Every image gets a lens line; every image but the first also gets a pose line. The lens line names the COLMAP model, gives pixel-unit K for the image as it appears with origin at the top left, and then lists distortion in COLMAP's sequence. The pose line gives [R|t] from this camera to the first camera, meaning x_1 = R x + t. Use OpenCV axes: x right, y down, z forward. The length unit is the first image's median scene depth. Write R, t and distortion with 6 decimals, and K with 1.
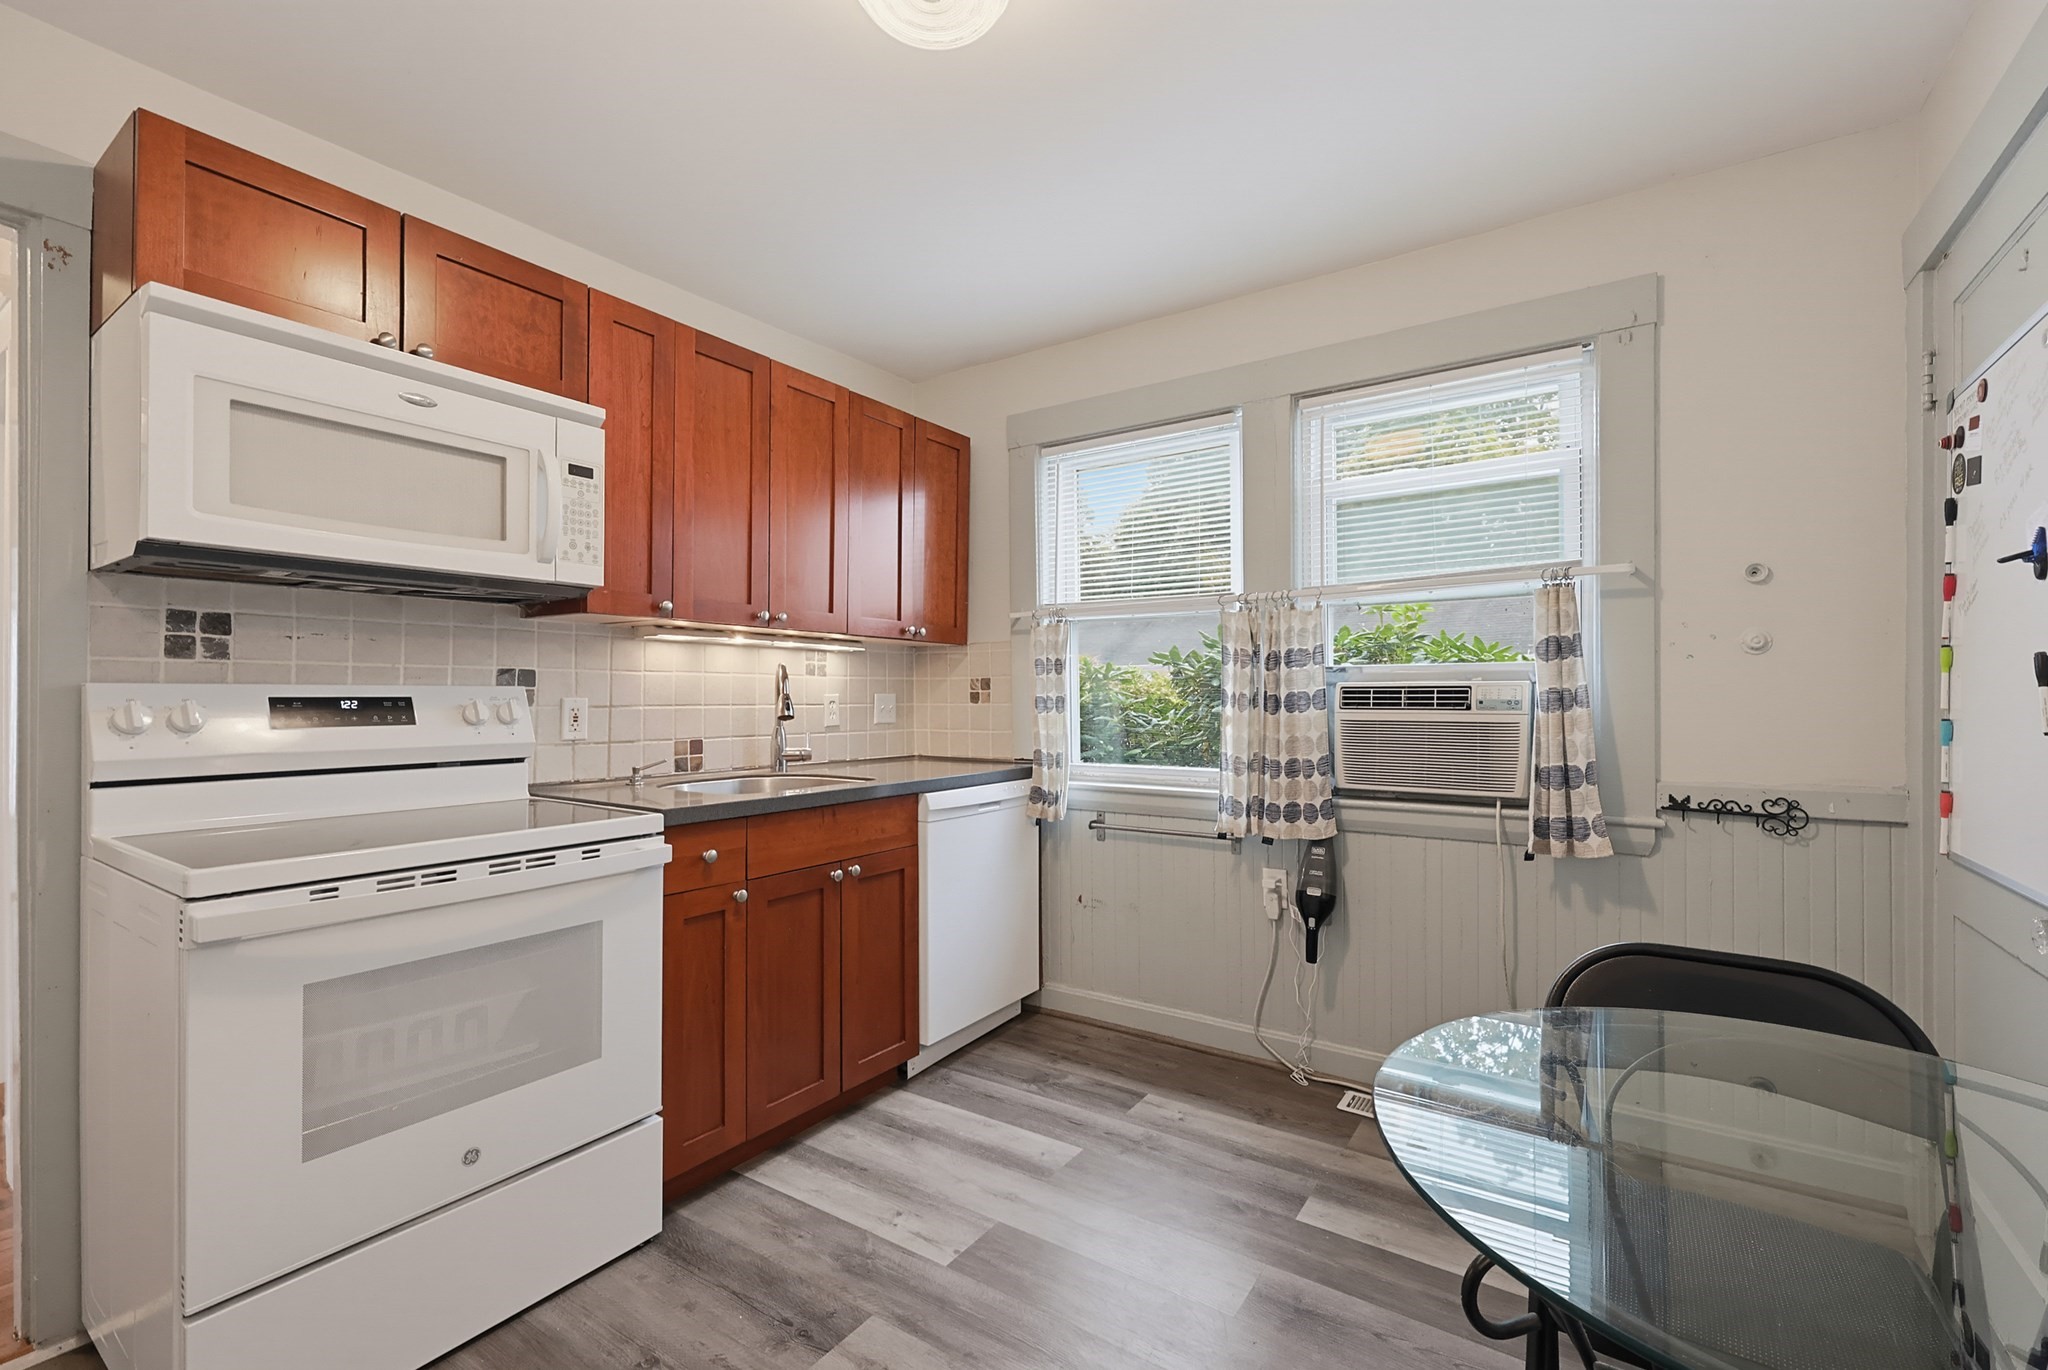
lens RADIAL K [[892.2, 0, 1021.9], [0, 892.2, 691.4], [0, 0, 1]] dist [-0.004423, -0.000503]
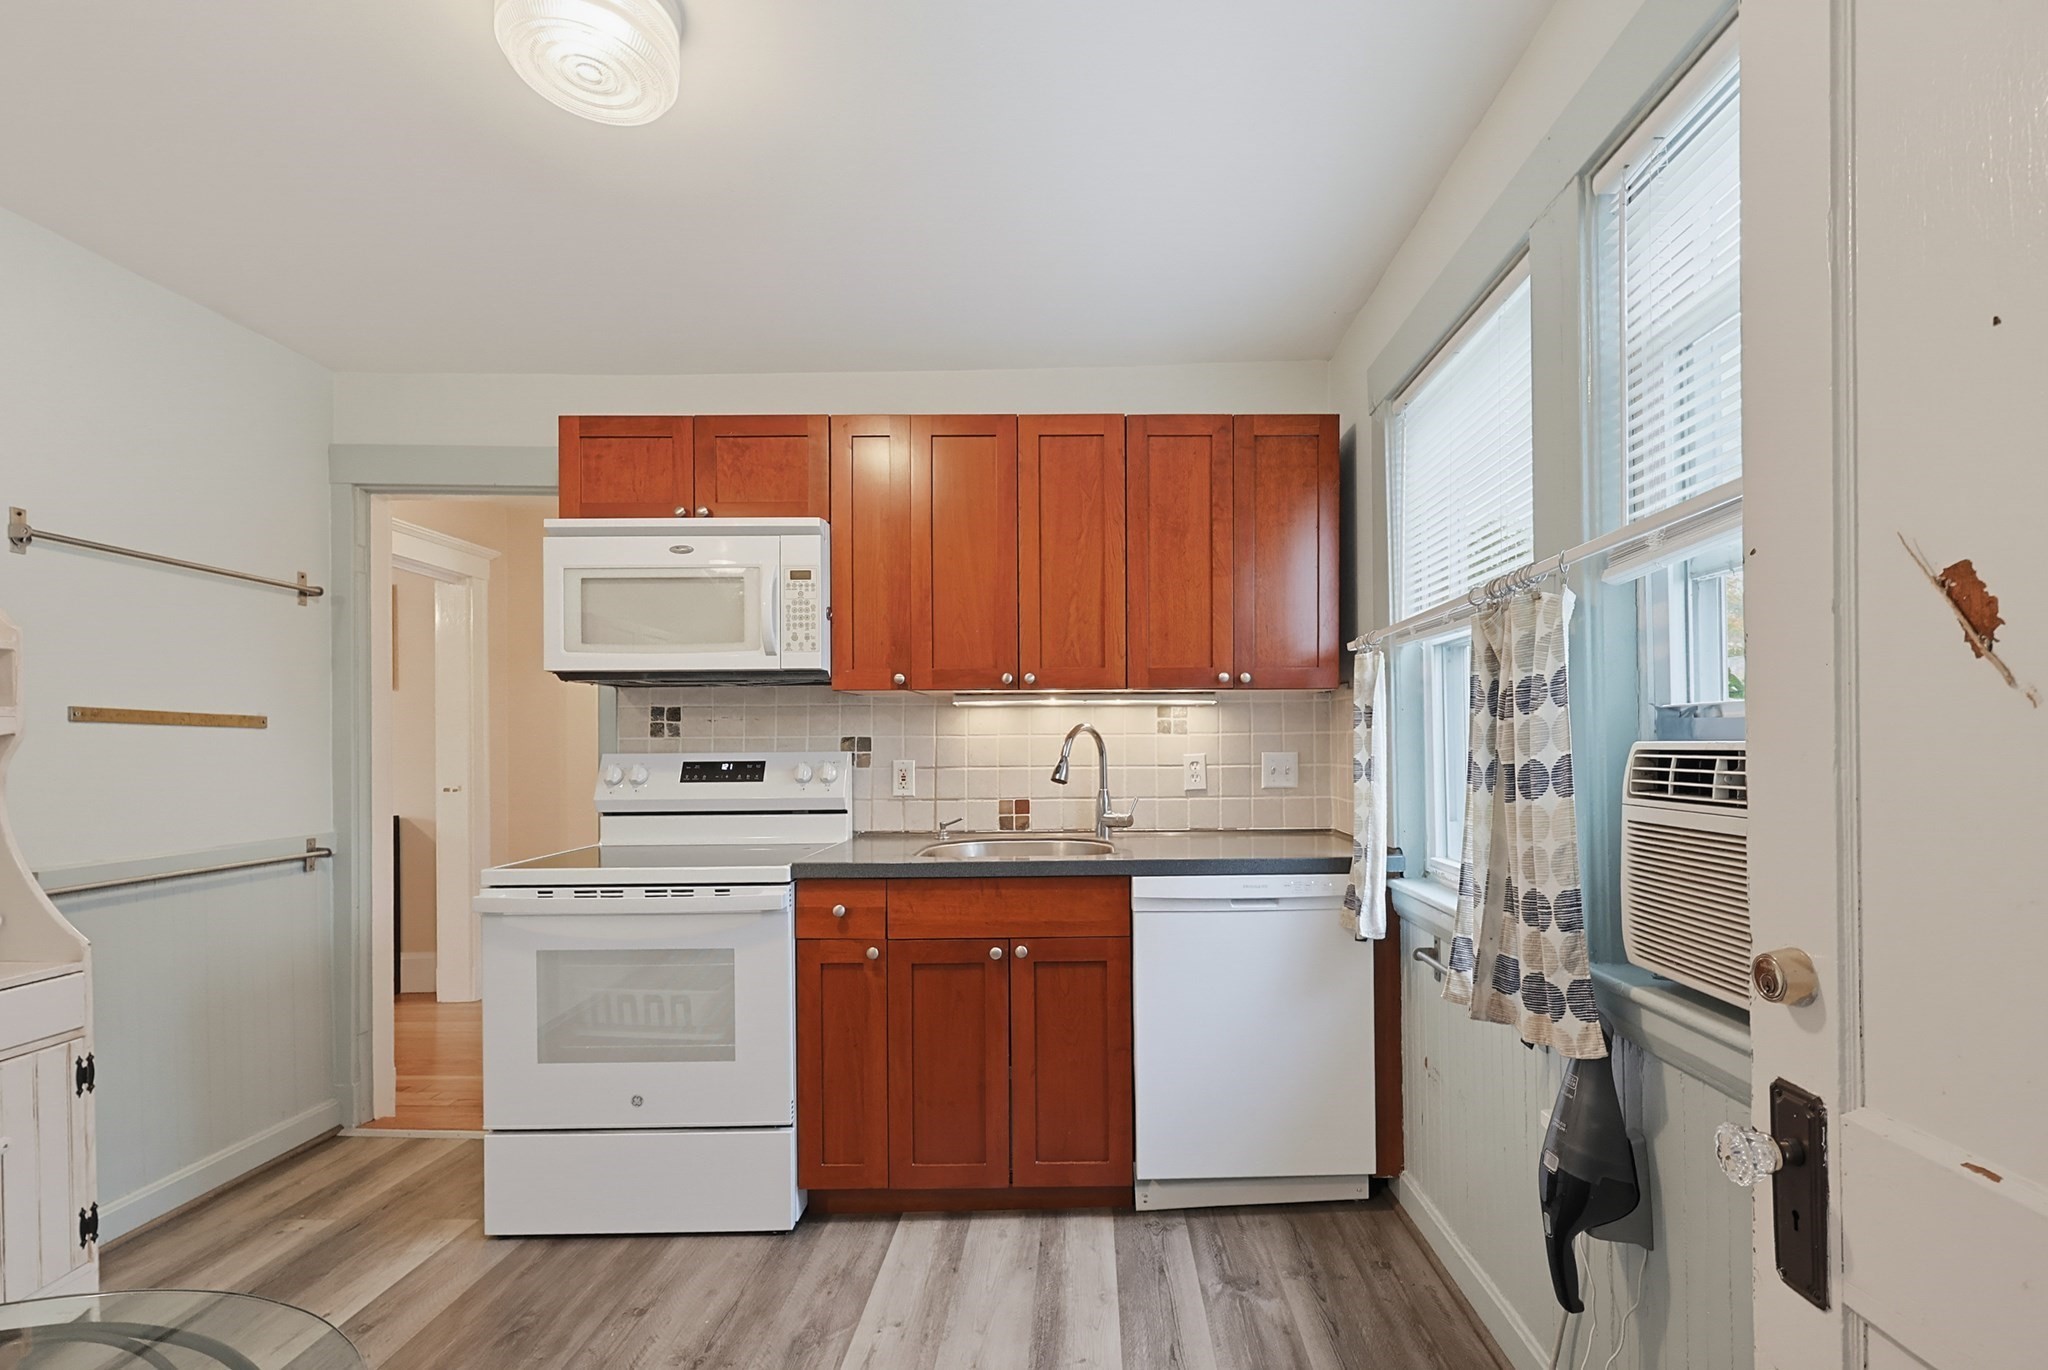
lens RADIAL K [[923.6, 0, 1073.5], [0, 923.6, 737.7], [0, 0, 1]] dist [-0.002765, -0.000297]
pose [[0.565207, -0.010988, -0.824876, 0.648200], [0.014113, 0.999894, -0.003649, -0.015339], [0.824828, -0.009579, 0.565302, 0.521807]]
